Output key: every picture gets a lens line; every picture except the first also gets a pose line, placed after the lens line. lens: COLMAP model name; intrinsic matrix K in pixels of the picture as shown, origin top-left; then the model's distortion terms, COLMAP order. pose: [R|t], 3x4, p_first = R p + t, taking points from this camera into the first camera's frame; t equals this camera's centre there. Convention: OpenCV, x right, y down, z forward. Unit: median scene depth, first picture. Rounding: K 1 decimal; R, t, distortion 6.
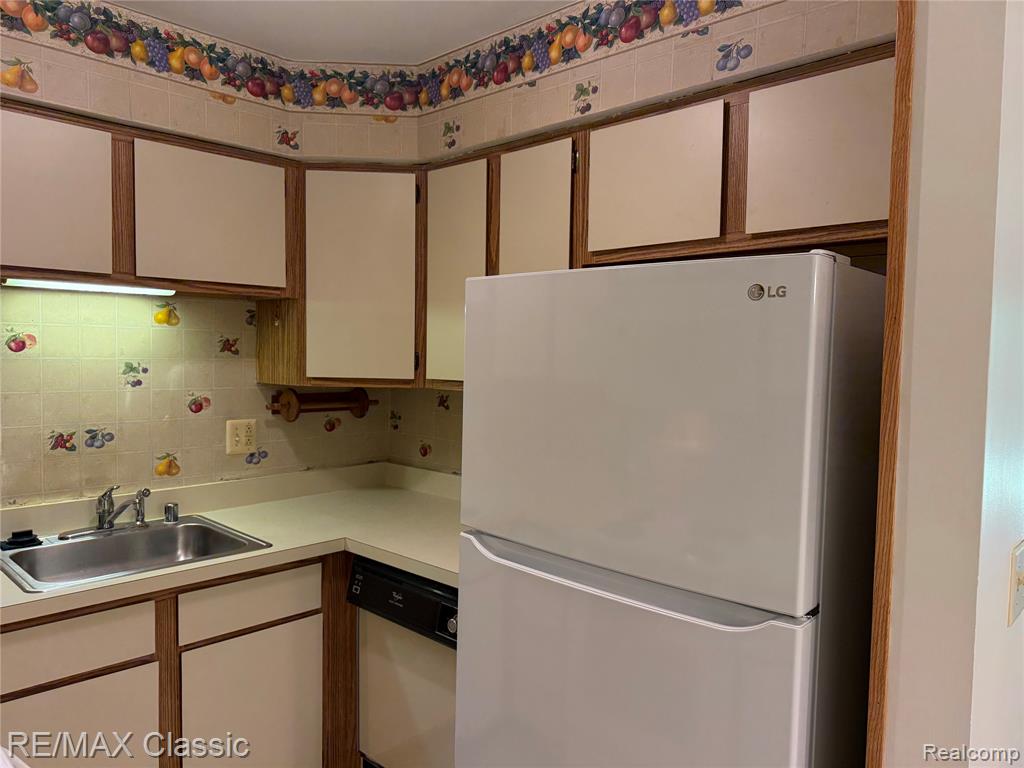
lens RADIAL K [[722.3, 0, 496.0], [0, 722.3, 382.7], [0, 0, 1]] dist [0.049984, -0.053438]
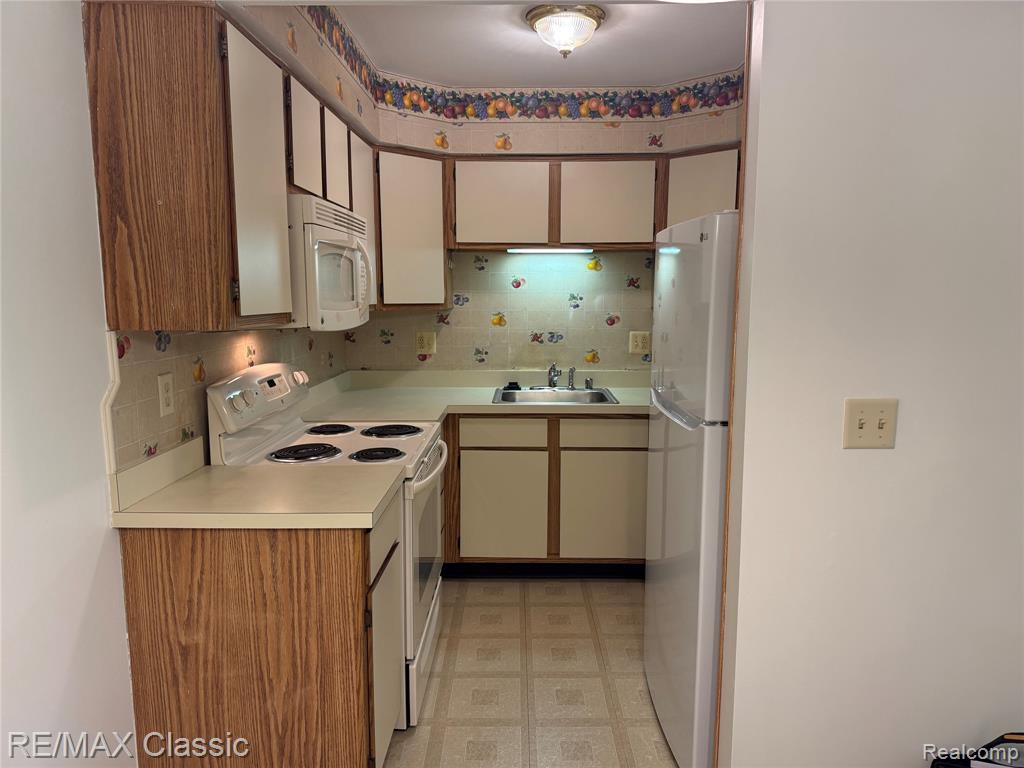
lens RADIAL K [[722.3, 0, 514.3], [0, 722.3, 391.8], [0, 0, 1]] dist [0.049984, -0.053438]
pose [[0.688389, 0.085394, -0.720297, 0.665018], [-0.023492, 0.995149, 0.095528, 0.044406], [0.724961, -0.048839, 0.687056, -0.274611]]
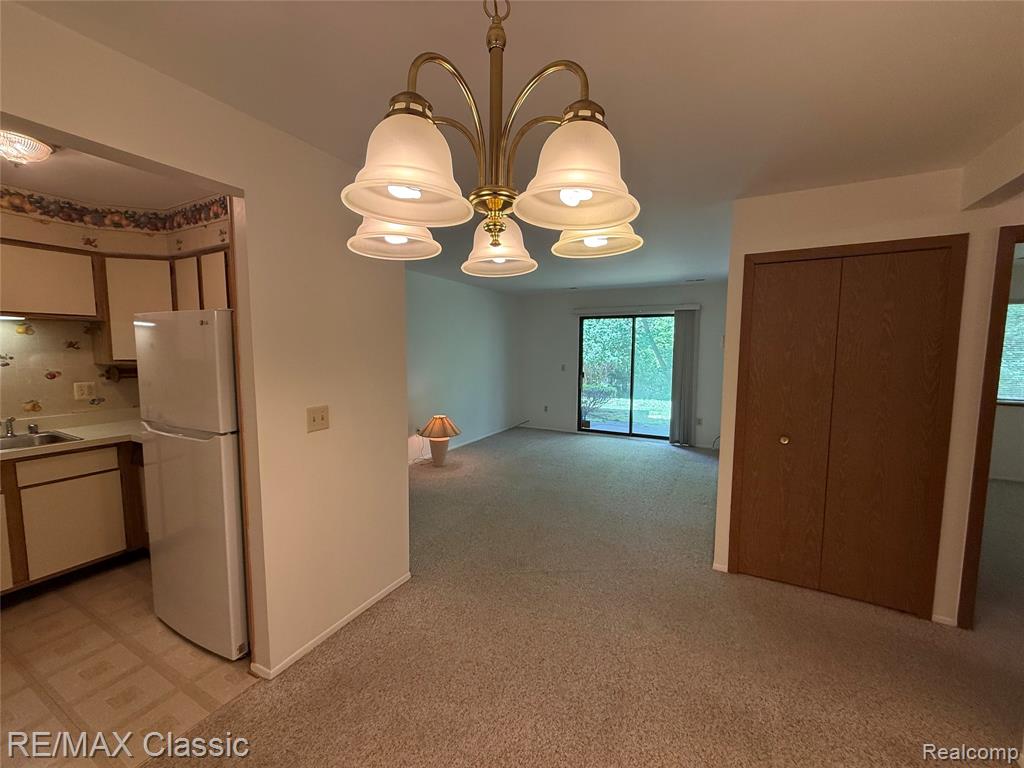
lens RADIAL K [[406.7, 0, 507.4], [0, 406.7, 383.3], [0, 0, 1]] dist [-0.000390, 0.000137]
pose [[0.962732, -0.037725, 0.267815, 0.539466], [0.025520, 0.998477, 0.048909, 0.033256], [-0.269252, -0.040251, 0.962228, -0.437966]]
